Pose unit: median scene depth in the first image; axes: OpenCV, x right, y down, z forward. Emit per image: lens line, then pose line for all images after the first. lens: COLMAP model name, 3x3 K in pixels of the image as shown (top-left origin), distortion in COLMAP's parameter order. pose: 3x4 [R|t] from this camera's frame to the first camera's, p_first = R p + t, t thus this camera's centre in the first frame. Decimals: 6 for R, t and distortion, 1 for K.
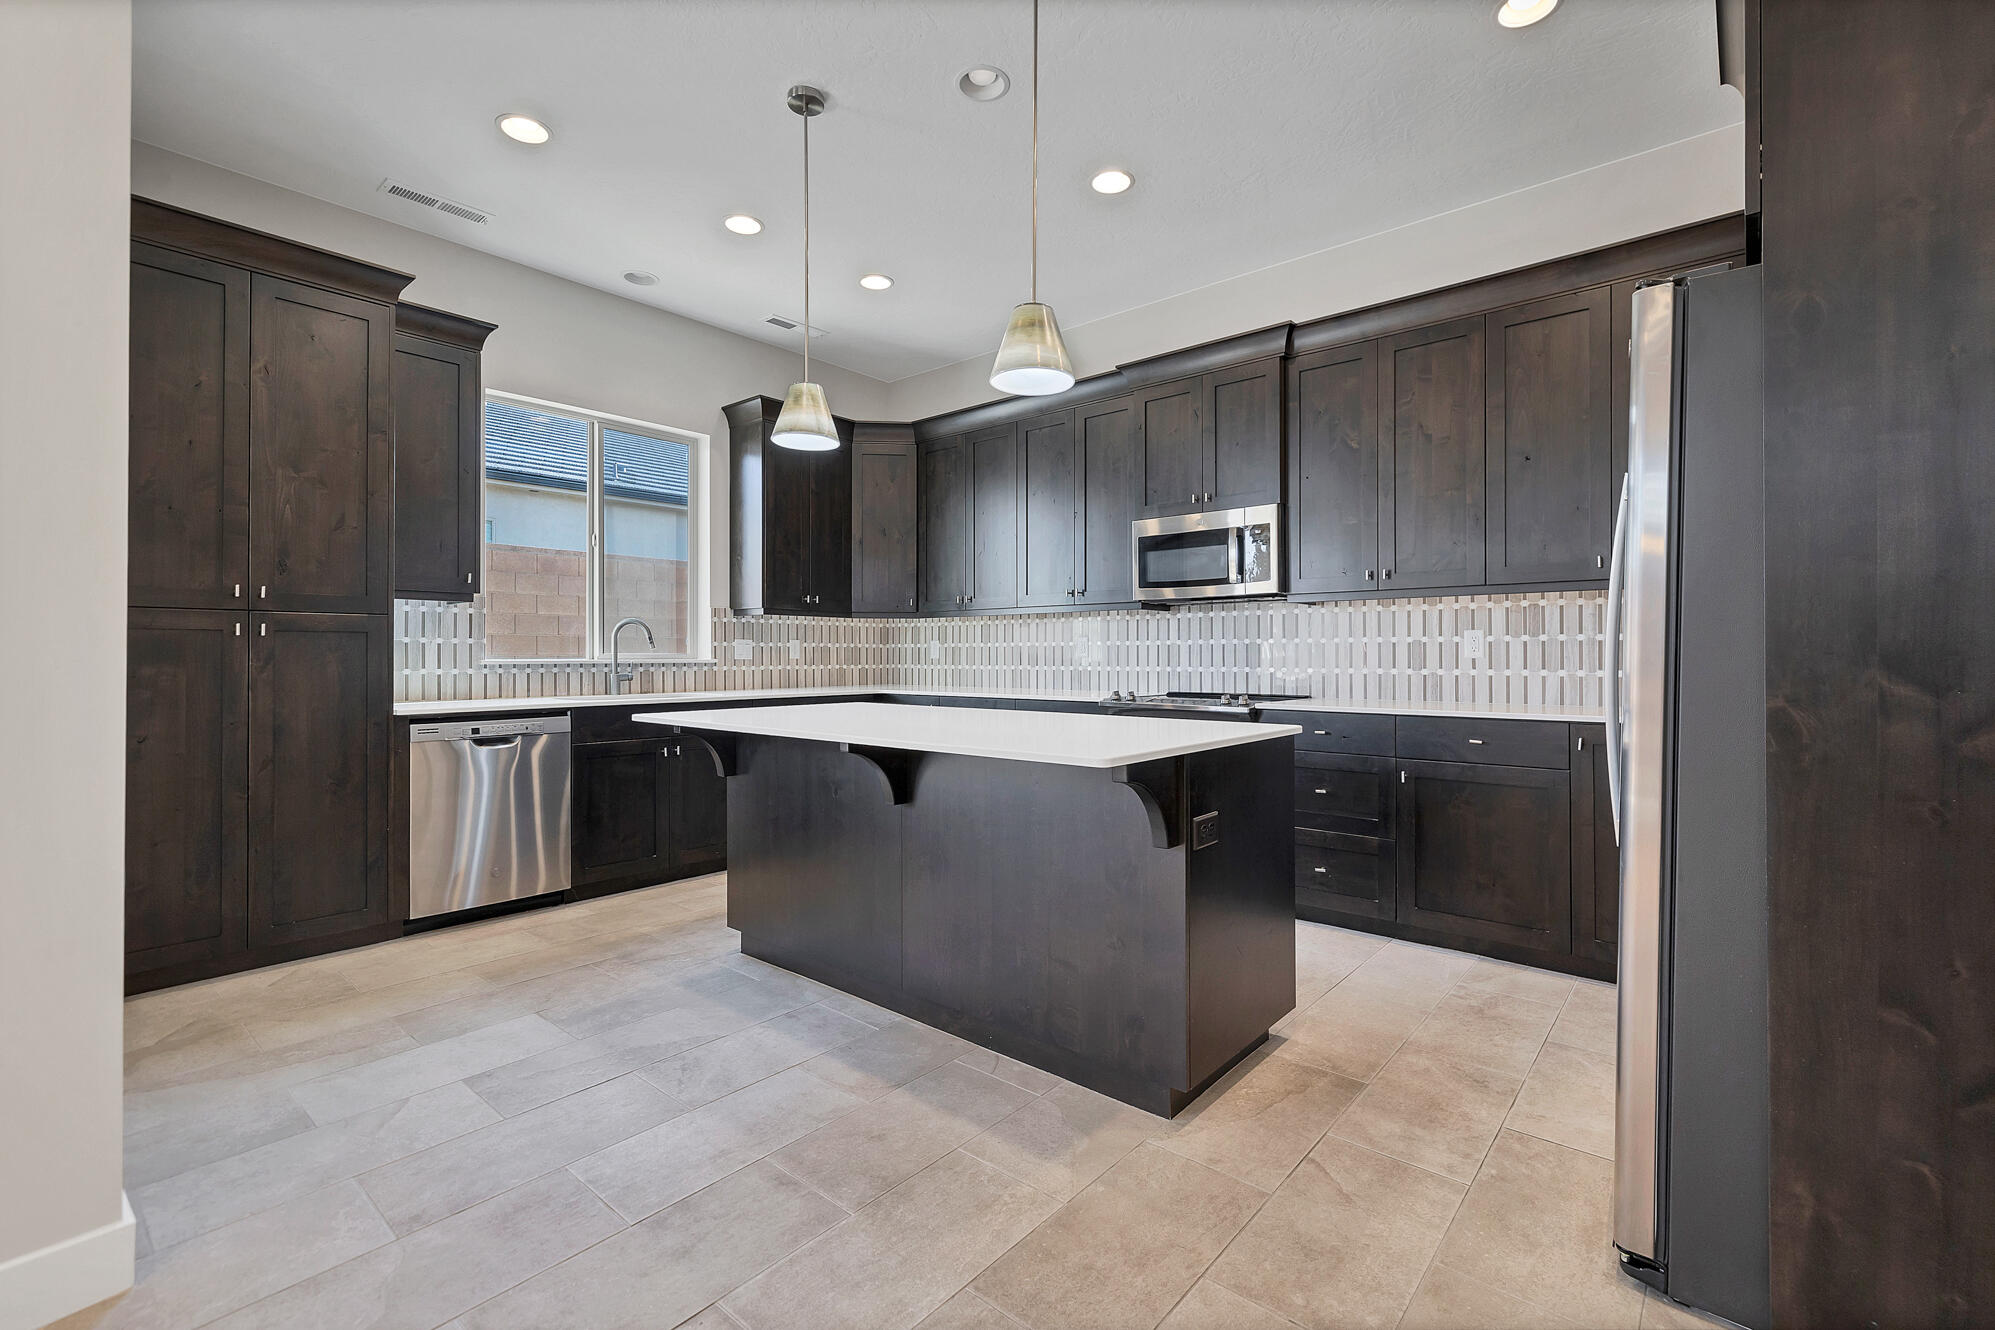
lens RADIAL K [[862.5, 0, 1013.8], [0, 862.5, 650.3], [0, 0, 1]] dist [0.000726, 0.000249]
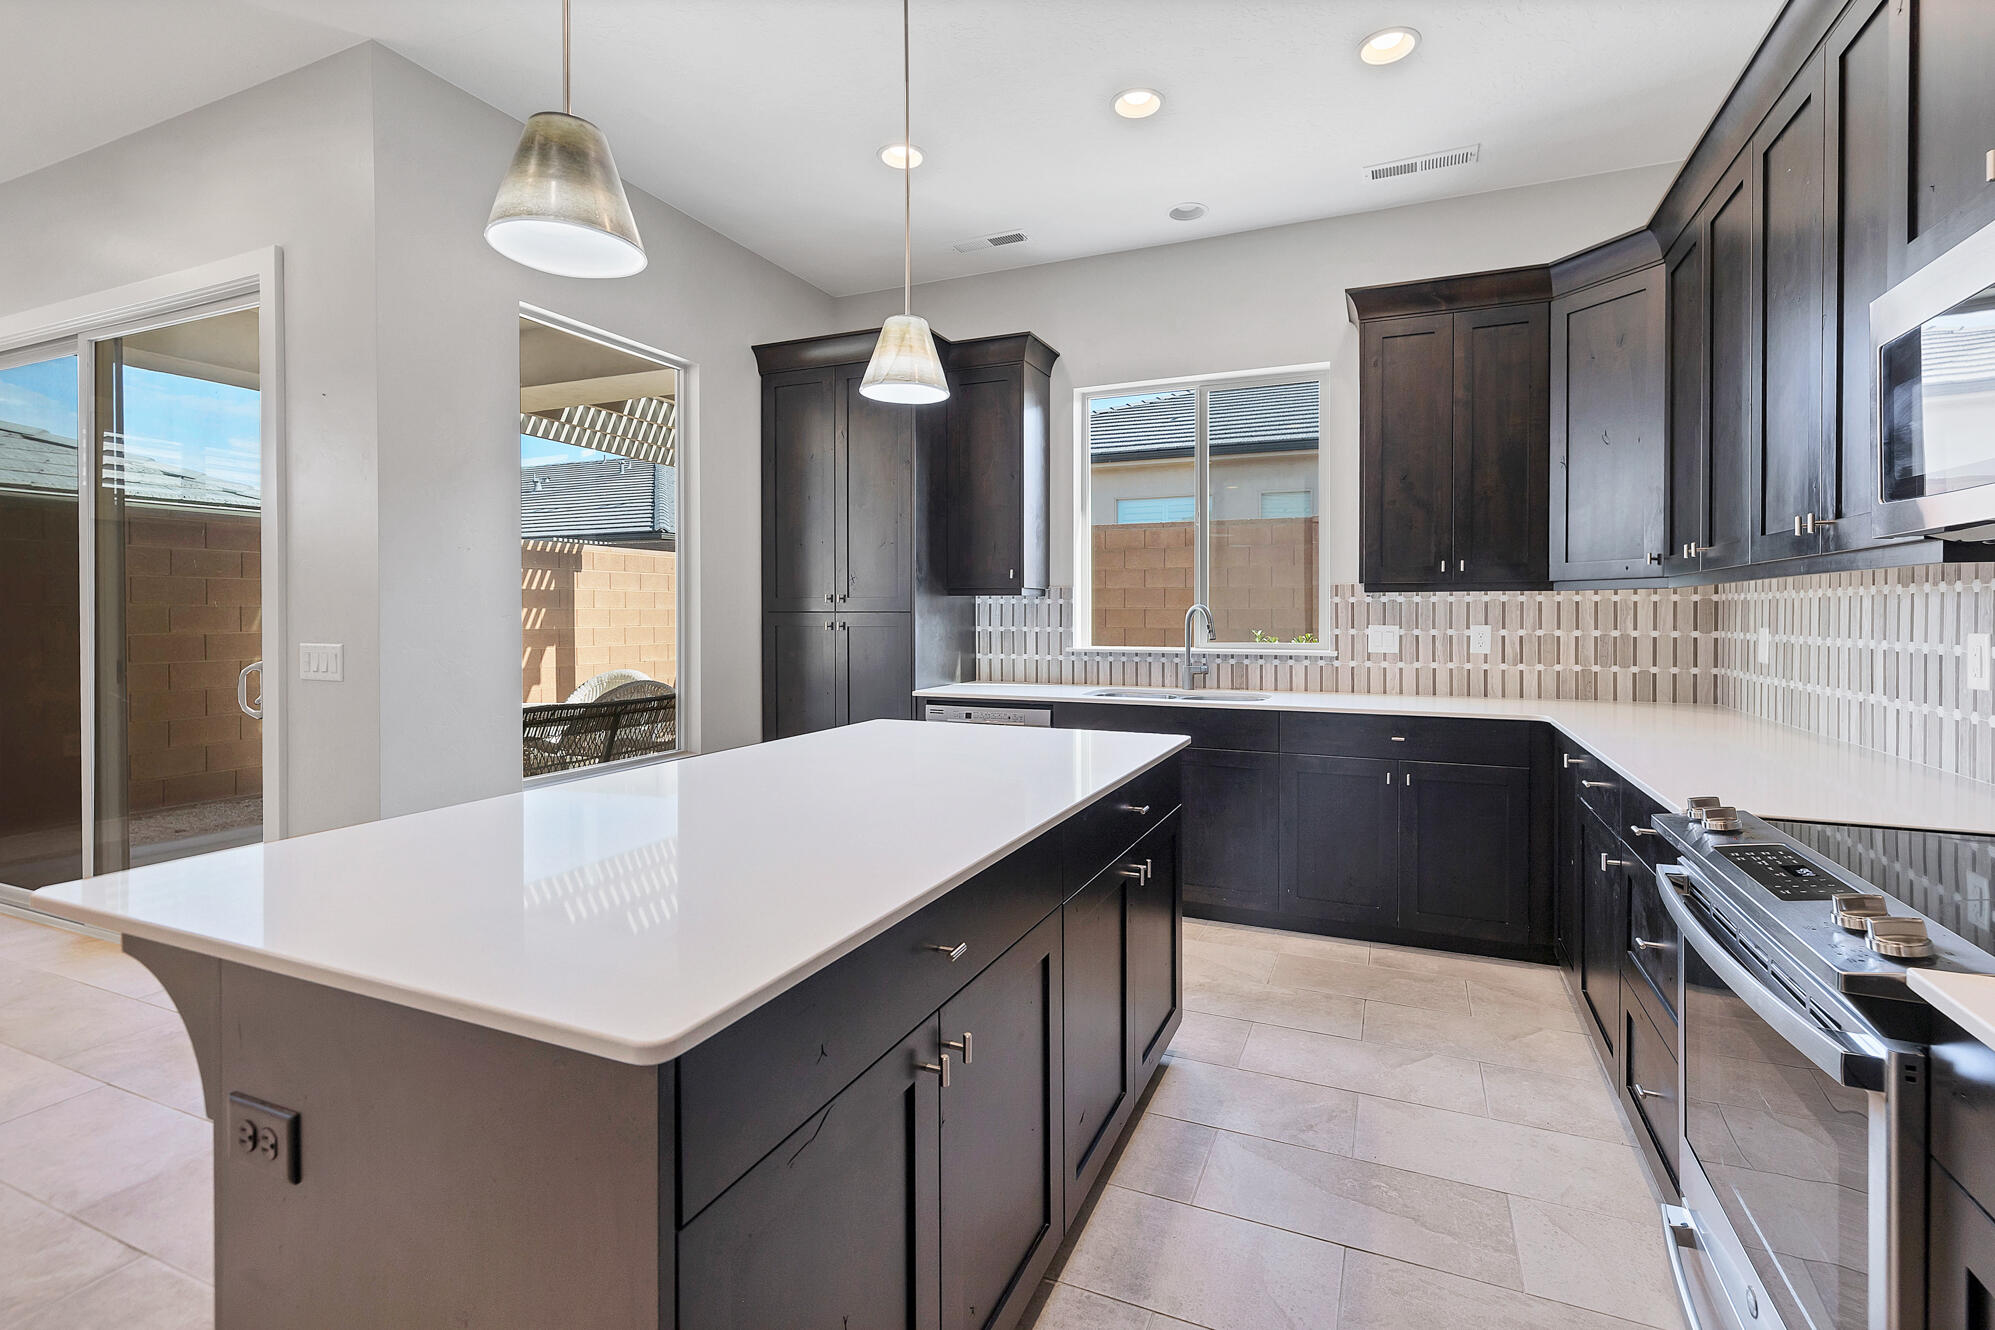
lens RADIAL K [[861.7, 0, 1000.8], [0, 861.7, 624.3], [0, 0, 1]] dist [0.000129, 0.000073]
pose [[0.293489, 0.010044, -0.955910, 0.293256], [0.004801, 0.999917, 0.011981, -0.024104], [0.955950, -0.008106, 0.293416, 0.486282]]
